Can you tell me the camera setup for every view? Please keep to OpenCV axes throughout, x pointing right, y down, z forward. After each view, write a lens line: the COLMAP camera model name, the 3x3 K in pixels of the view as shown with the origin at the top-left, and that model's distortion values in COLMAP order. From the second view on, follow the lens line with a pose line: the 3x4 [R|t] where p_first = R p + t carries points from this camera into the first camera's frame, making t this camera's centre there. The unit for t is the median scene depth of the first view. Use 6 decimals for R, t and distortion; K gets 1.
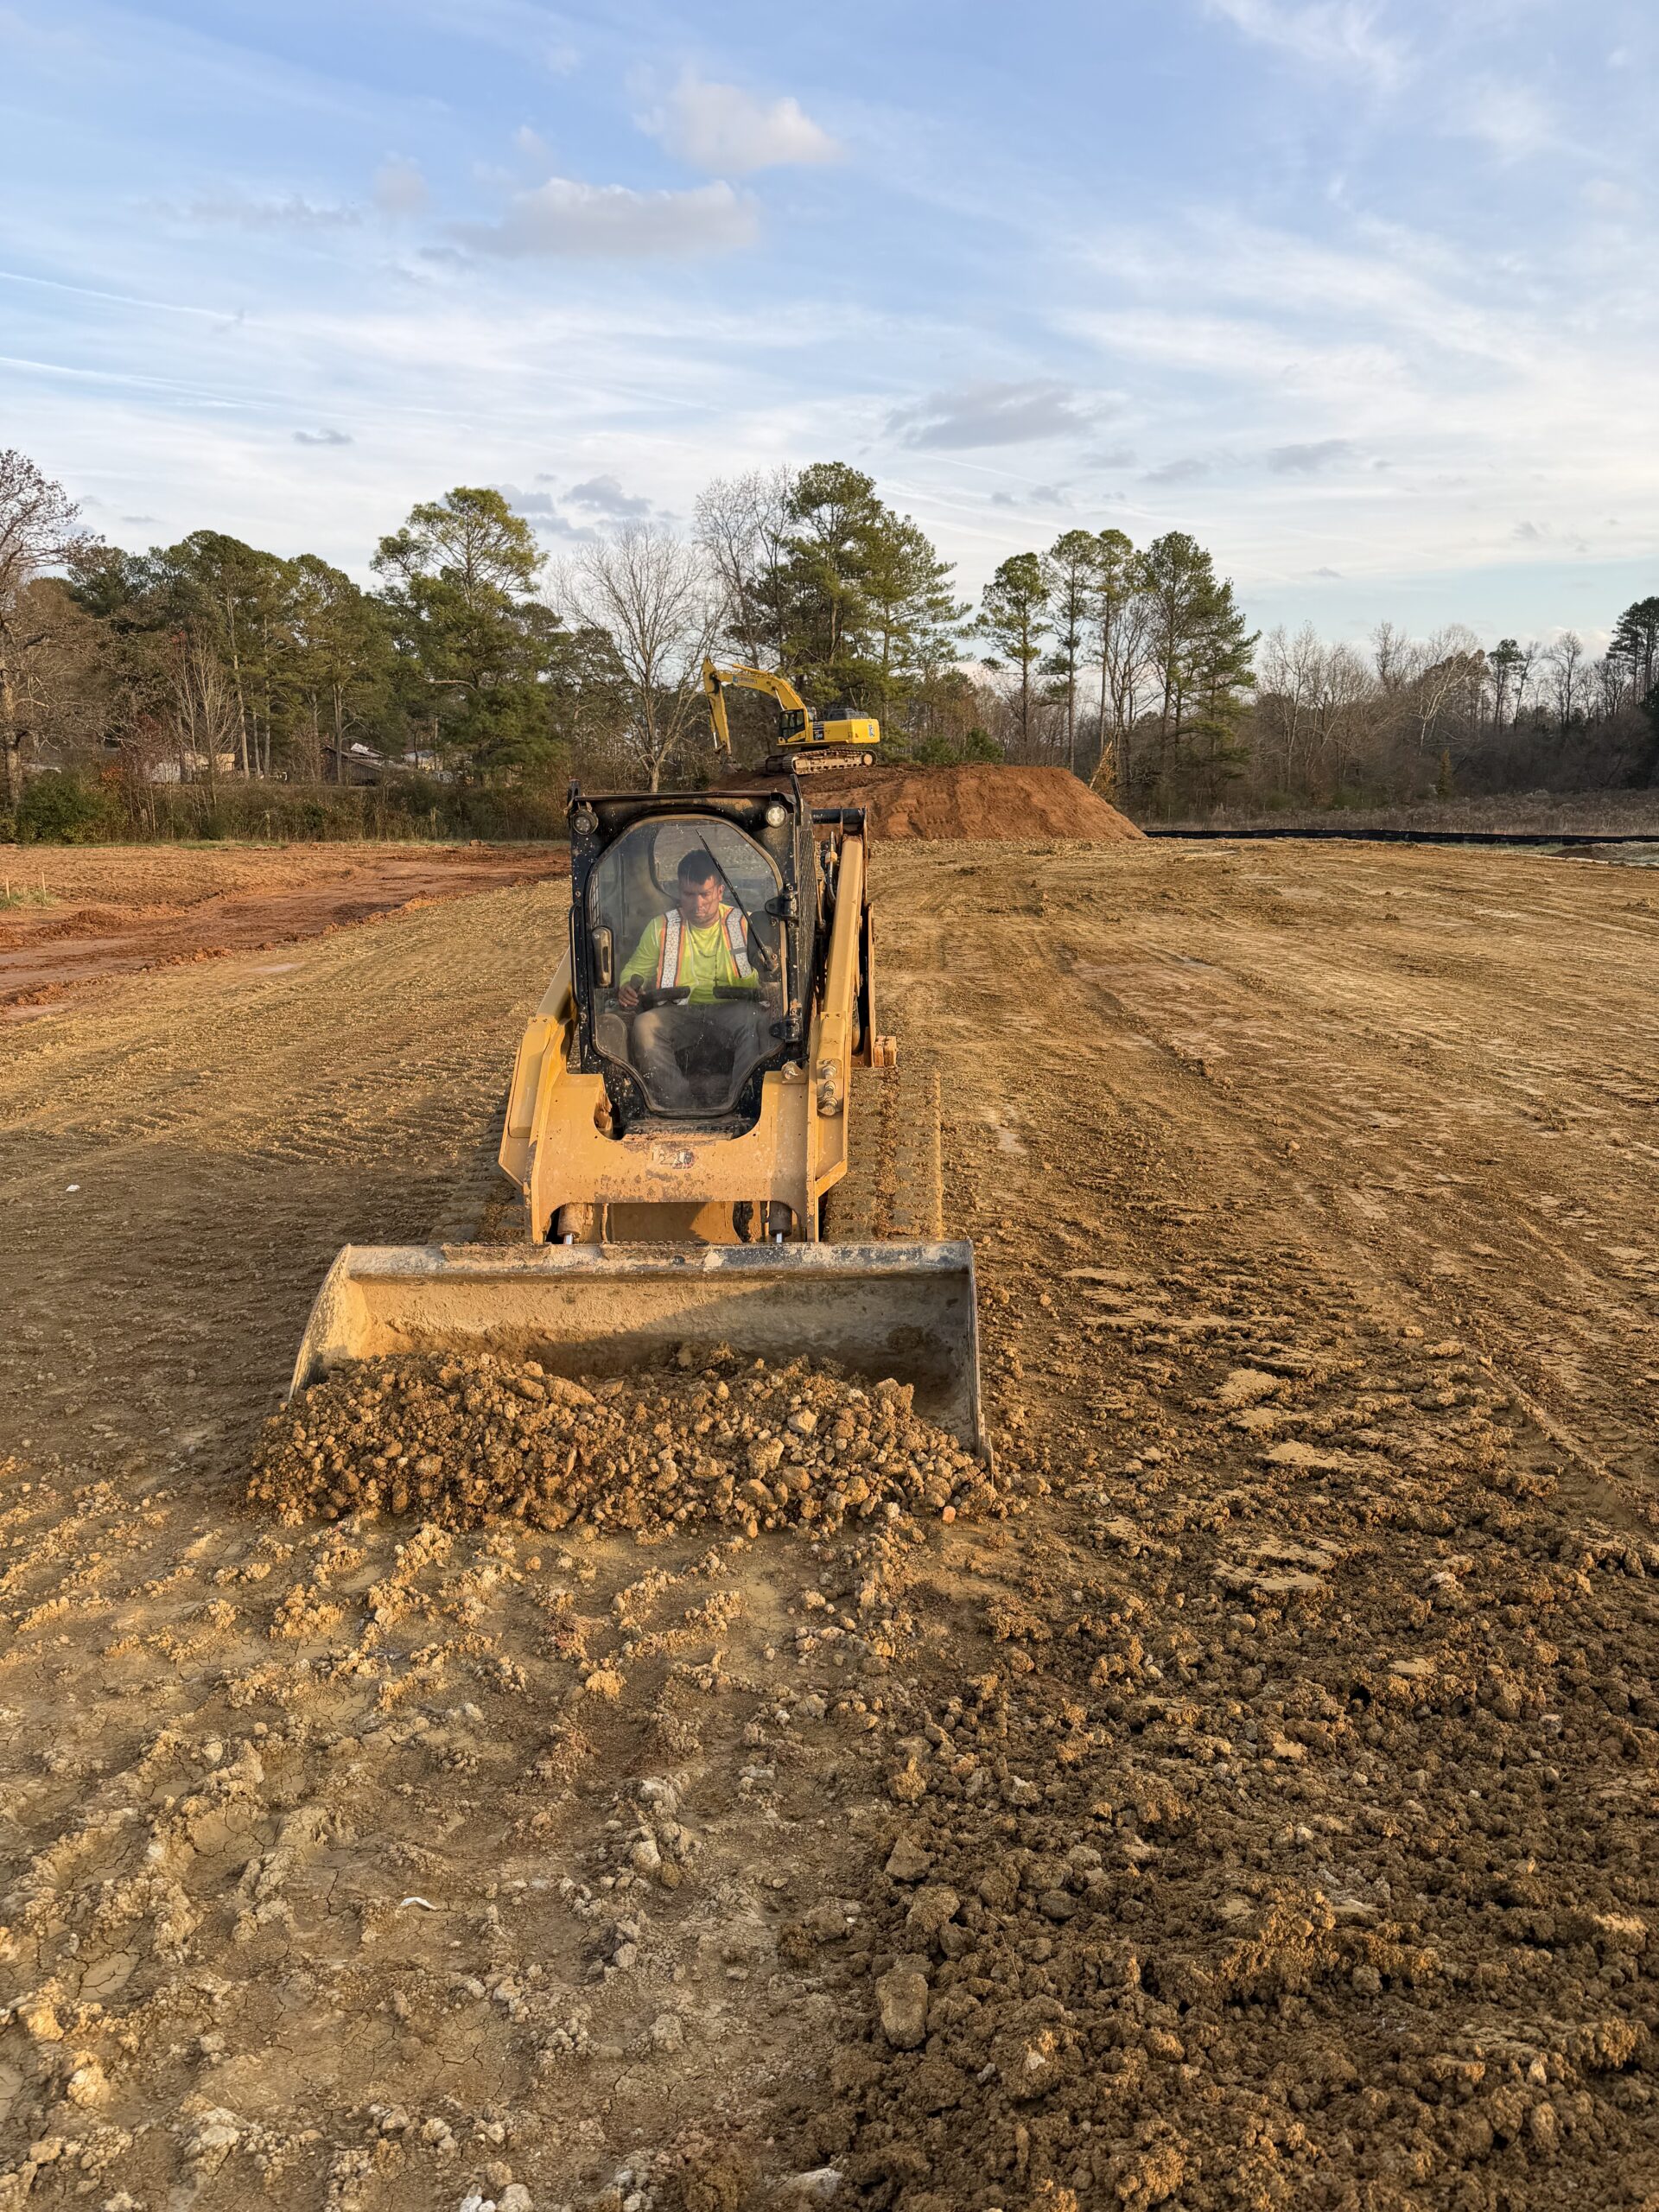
lens RADIAL K [[1549.3, 0, 829.7], [0, 1549.3, 1103.9], [0, 0, 1]] dist [-0.003185, -0.000381]
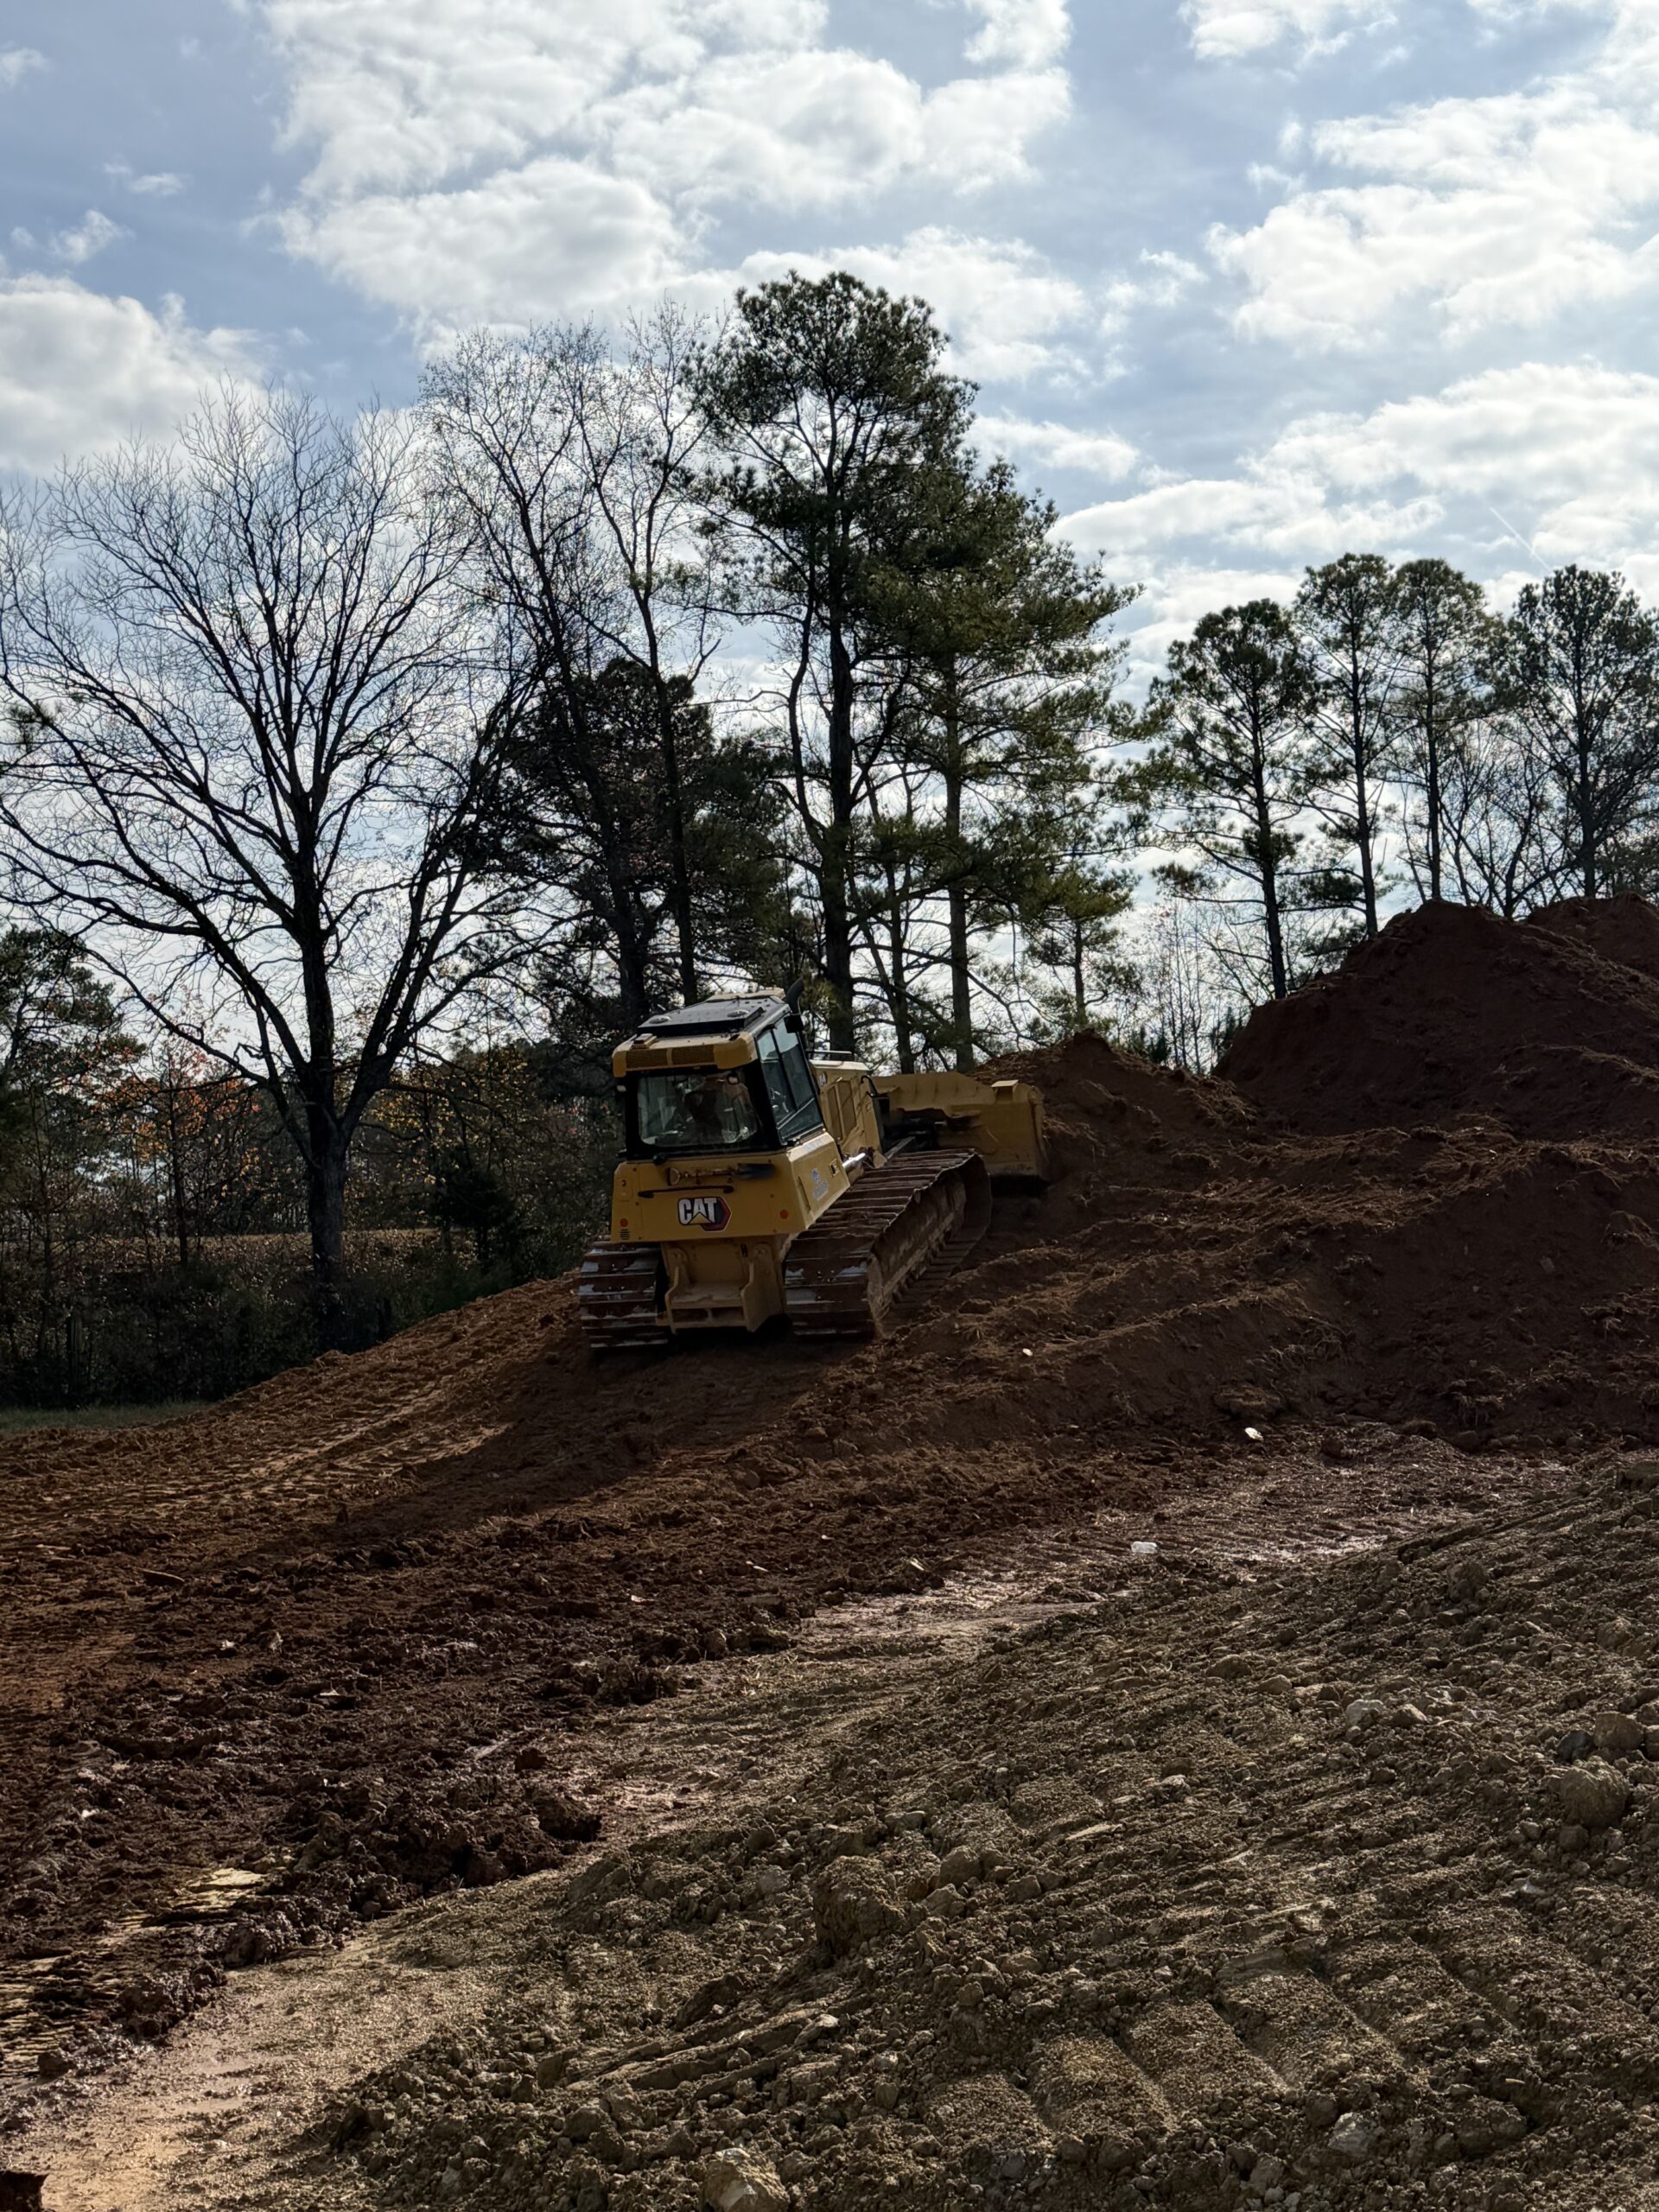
lens RADIAL K [[2909.1, 0, 828.4], [0, 2909.1, 1105.9], [0, 0, 1]] dist [0.010268, 0.000000]
pose [[0.991502, -0.029569, 0.126686, -0.068750], [0.060703, 0.966468, -0.249508, -0.060613], [-0.115060, 0.255078, 0.960050, 0.344029]]
